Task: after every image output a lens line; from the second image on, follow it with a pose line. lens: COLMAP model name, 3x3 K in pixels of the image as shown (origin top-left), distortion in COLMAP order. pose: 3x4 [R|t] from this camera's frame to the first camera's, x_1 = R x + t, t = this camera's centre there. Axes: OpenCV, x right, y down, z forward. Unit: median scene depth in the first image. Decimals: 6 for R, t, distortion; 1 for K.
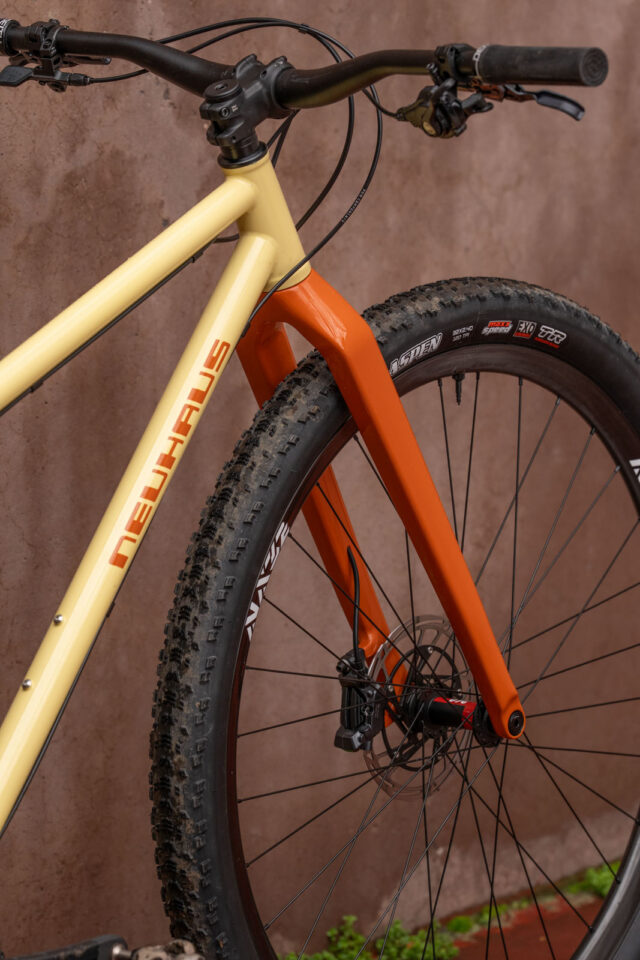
lens RADIAL K [[5110.8, 0, 323.5], [0, 5110.8, 477.6], [0, 0, 1]] dist [0.186538, 0.000000]
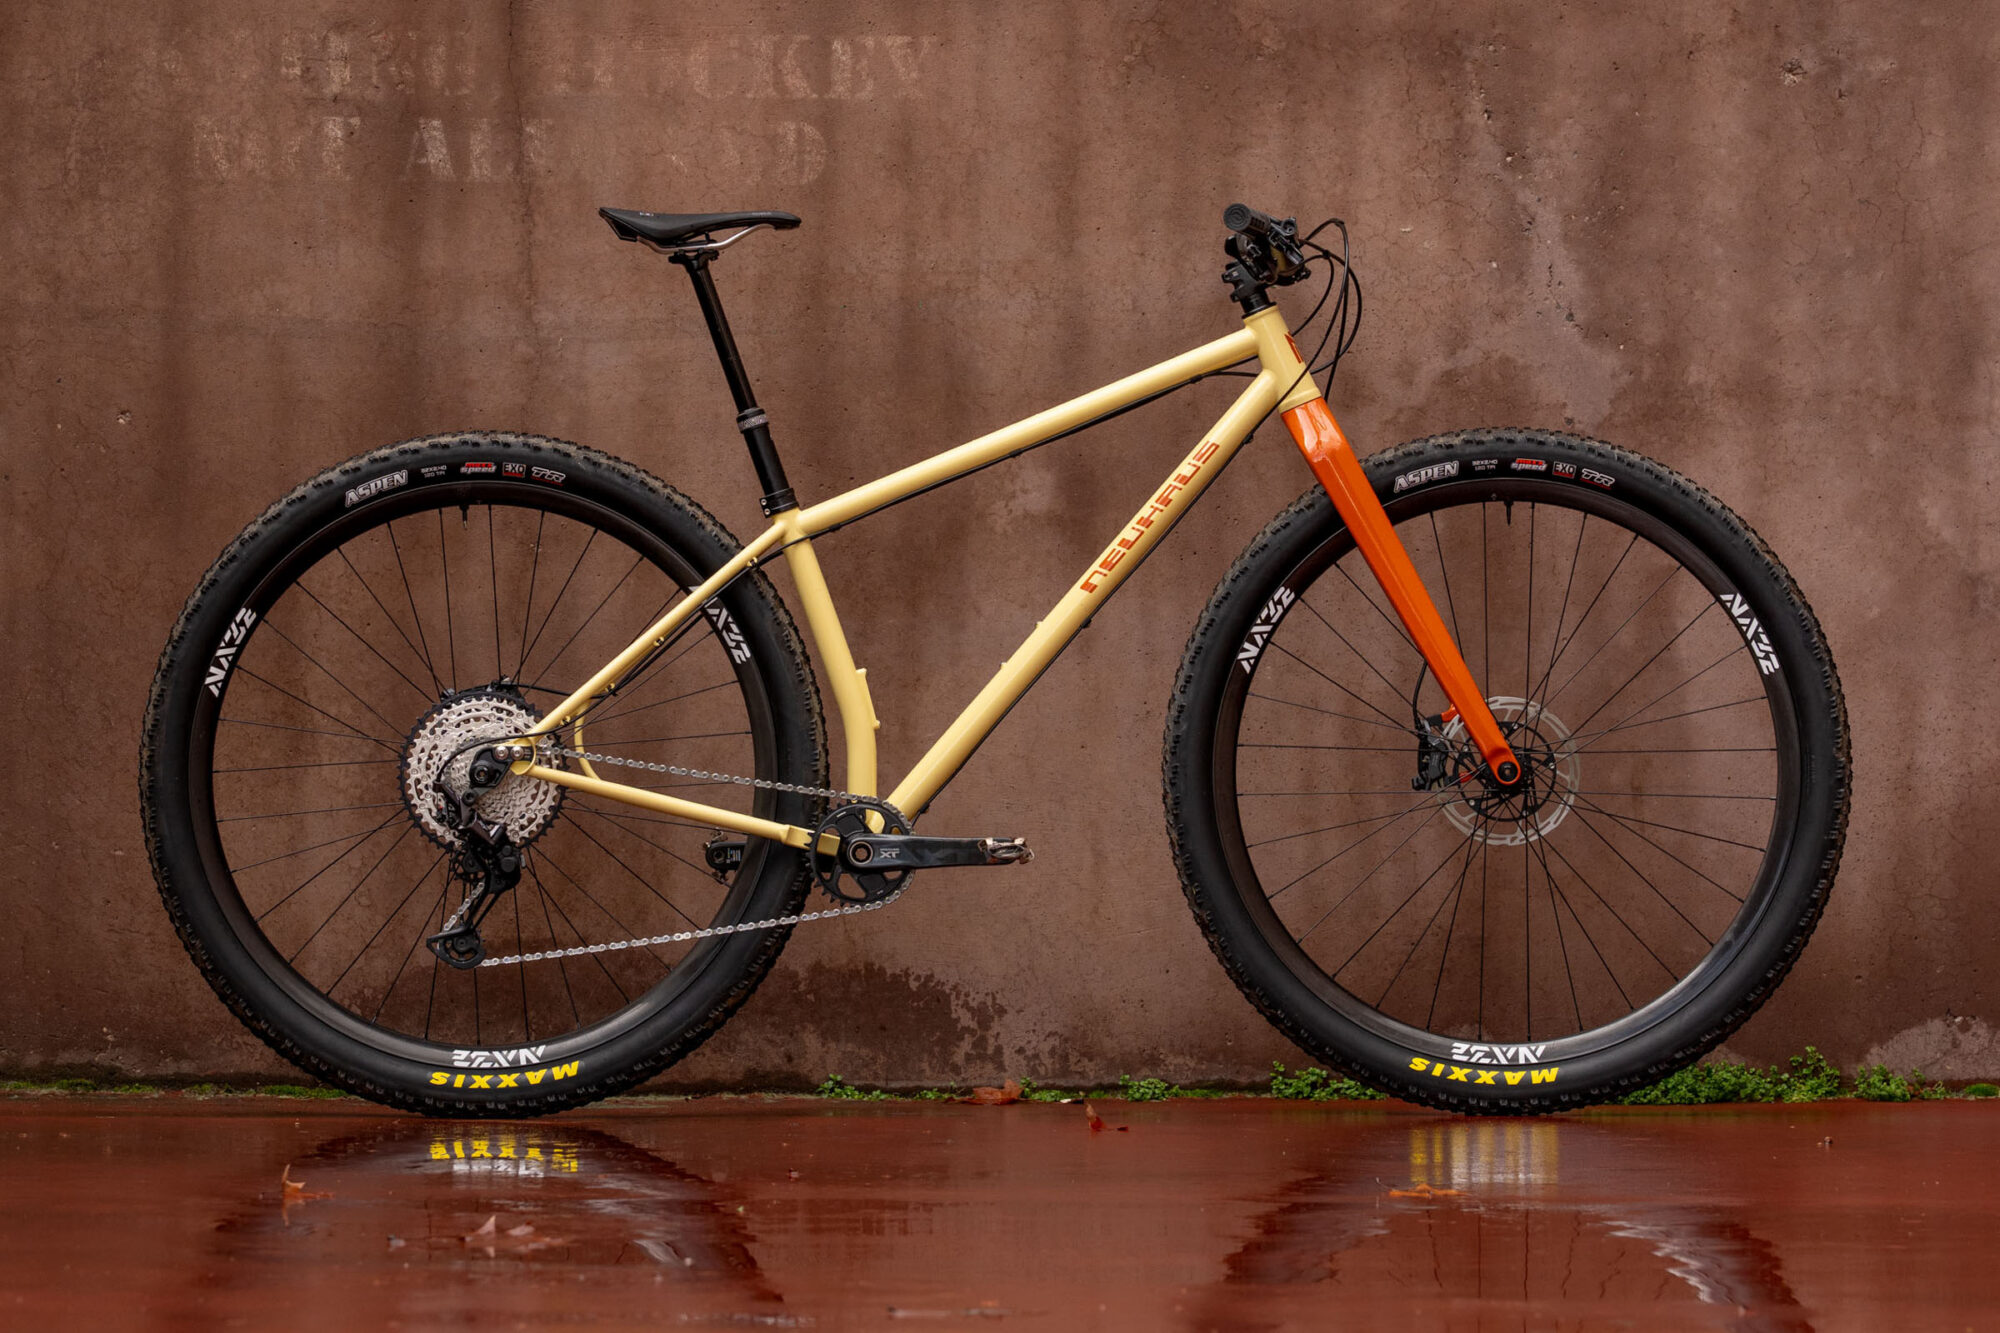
lens RADIAL K [[11694.7, 0, 1002.2], [0, 11694.7, 668.3], [0, 0, 1]] dist [0.319924, 0.000000]
pose [[0.635134, 0.008555, -0.772354, 2.250274], [-0.128012, 0.987276, -0.094333, 0.319498], [0.761720, 0.158785, 0.628148, -0.949179]]
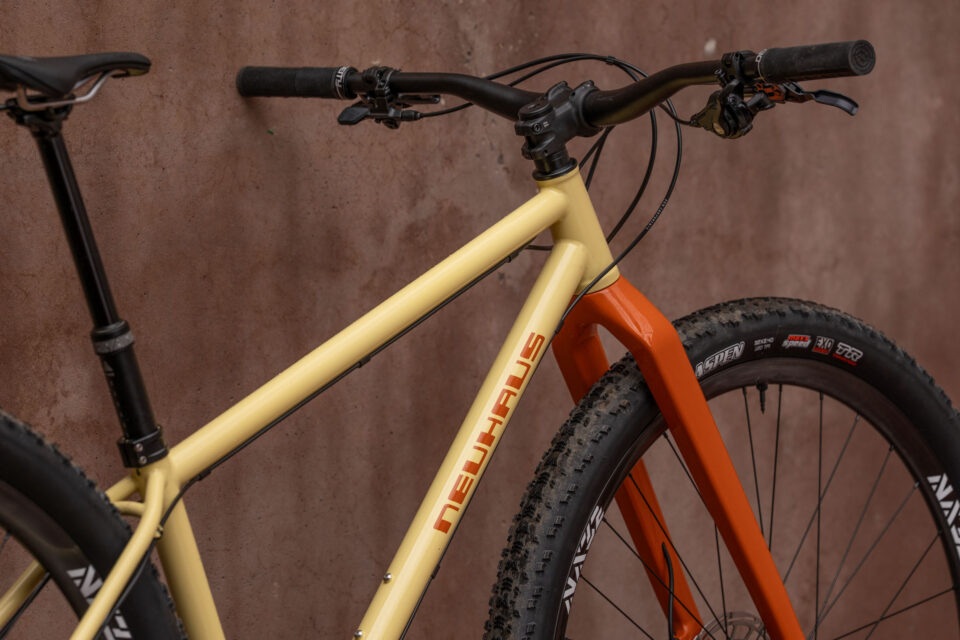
lens RADIAL K [[4895.2, 0, 475.6], [0, 4895.2, 322.6], [0, 0, 1]] dist [0.292424, 0.000000]
pose [[0.998032, -0.016629, -0.060458, 0.029337], [0.009600, 0.993348, -0.114747, 0.087610], [0.061964, 0.113940, 0.991553, -0.044588]]
